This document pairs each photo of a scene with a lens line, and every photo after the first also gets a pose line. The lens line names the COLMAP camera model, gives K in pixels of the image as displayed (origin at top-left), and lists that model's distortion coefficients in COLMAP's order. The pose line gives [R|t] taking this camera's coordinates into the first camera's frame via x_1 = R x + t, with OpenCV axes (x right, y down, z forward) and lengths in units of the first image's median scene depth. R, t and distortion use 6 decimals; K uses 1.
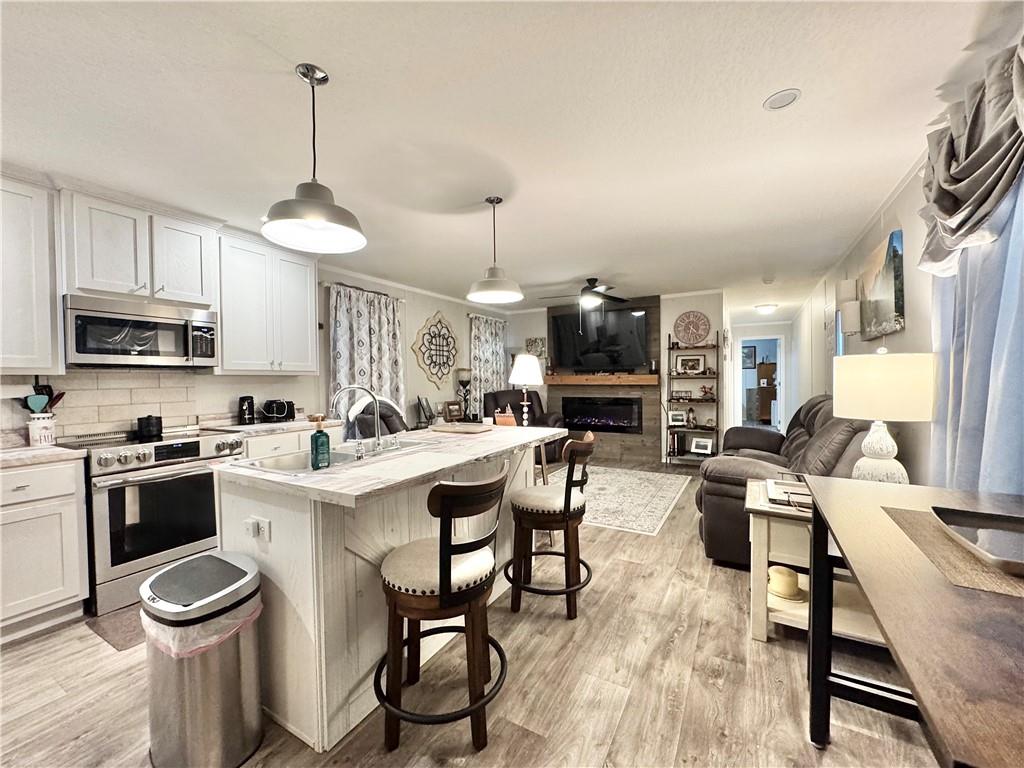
lens RADIAL K [[411.6, 0, 514.3], [0, 411.6, 384.4], [0, 0, 1]] dist [0.003048, 0.000286]
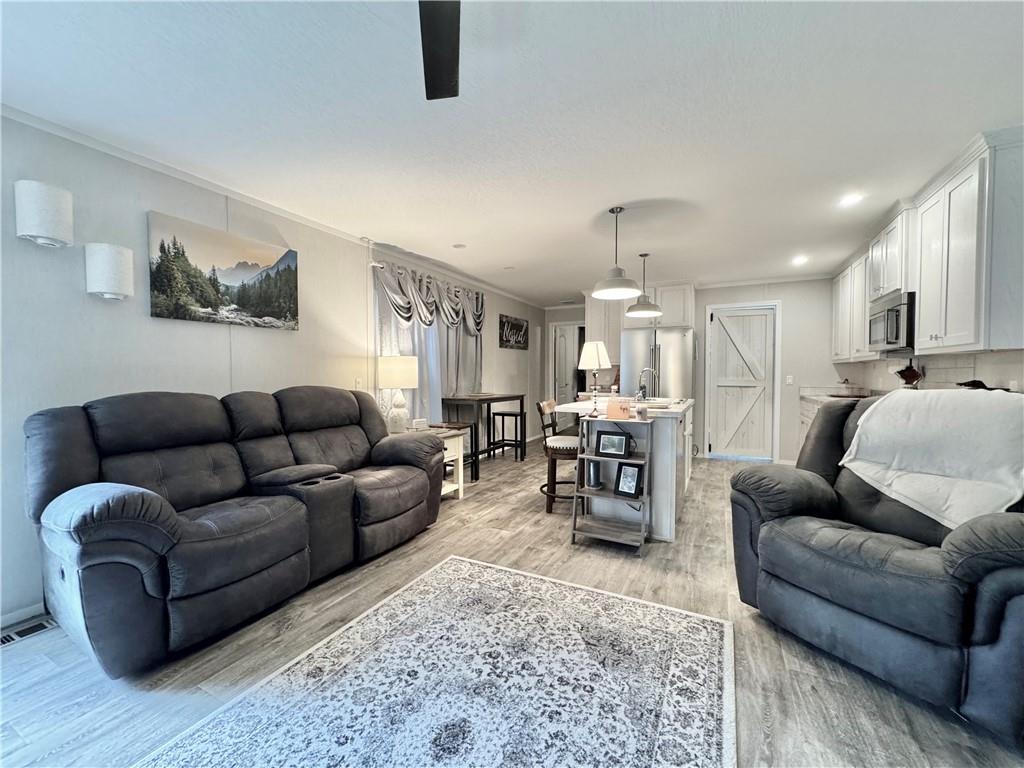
lens RADIAL K [[411.6, 0, 513.3], [0, 411.6, 384.8], [0, 0, 1]] dist [0.003048, 0.000286]
pose [[-0.998804, 0.013220, -0.047075, 0.300590], [0.011288, 0.999093, 0.041067, -0.006495], [0.047575, 0.040486, -0.998047, 2.140116]]
